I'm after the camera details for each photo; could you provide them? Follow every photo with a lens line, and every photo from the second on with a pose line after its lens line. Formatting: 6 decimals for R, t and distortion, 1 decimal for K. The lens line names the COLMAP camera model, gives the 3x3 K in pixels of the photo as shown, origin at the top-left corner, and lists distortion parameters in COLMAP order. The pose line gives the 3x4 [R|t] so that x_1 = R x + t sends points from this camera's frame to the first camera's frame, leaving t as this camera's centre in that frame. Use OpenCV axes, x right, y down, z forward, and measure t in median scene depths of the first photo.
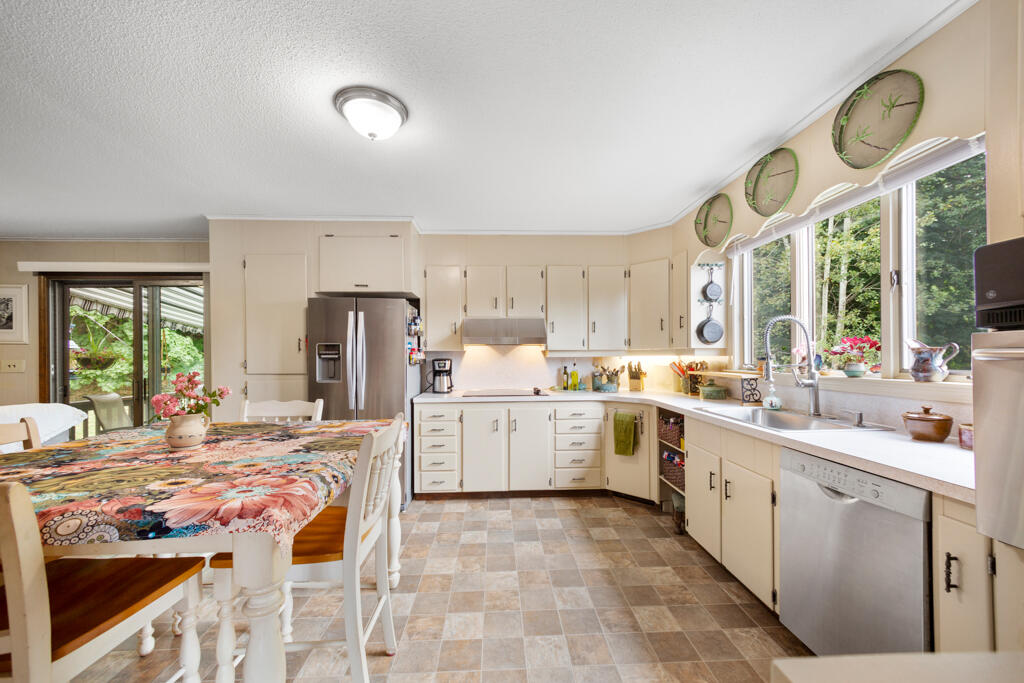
lens RADIAL K [[401.9, 0, 516.0], [0, 401.9, 348.8], [0, 0, 1]] dist [0.020450, -0.014459]
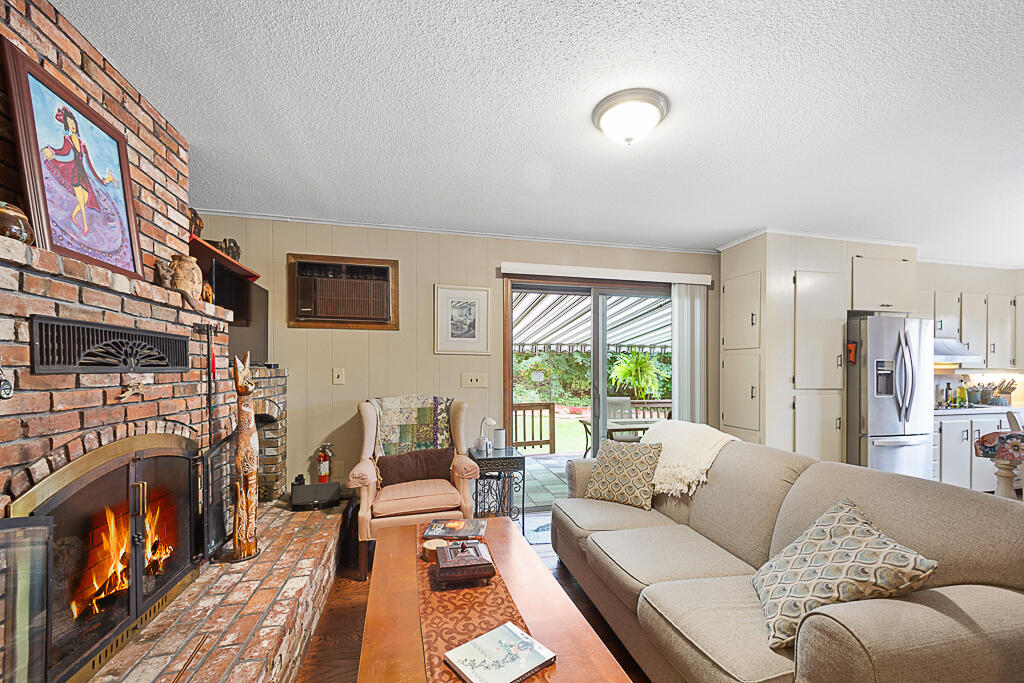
lens RADIAL K [[427.1, 0, 518.3], [0, 427.1, 373.0], [0, 0, 1]] dist [-0.000585, -0.000306]
pose [[0.980397, 0.007184, 0.196902, -1.398286], [-0.010321, 0.999836, 0.014910, 0.012664], [-0.196762, -0.016650, 0.980310, 0.077611]]
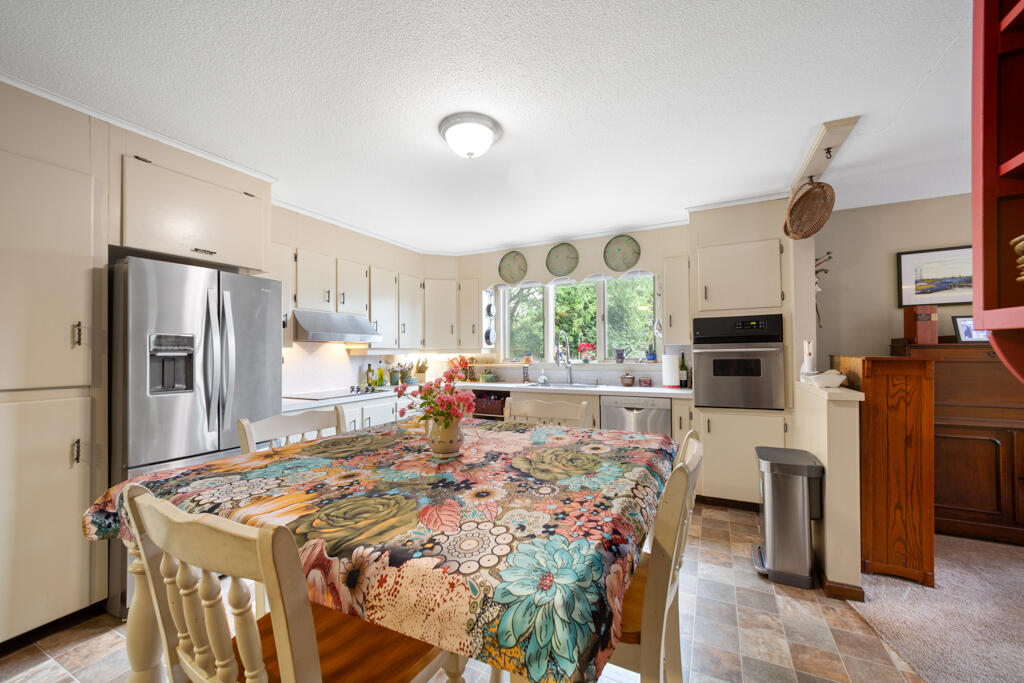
lens RADIAL K [[401.9, 0, 516.0], [0, 401.9, 348.8], [0, 0, 1]] dist [0.020450, -0.014459]
pose [[0.481784, 0.010036, 0.876232, -0.662461], [-0.007423, 0.999945, -0.007371, 0.009986], [-0.876258, -0.002953, 0.481832, 0.179201]]
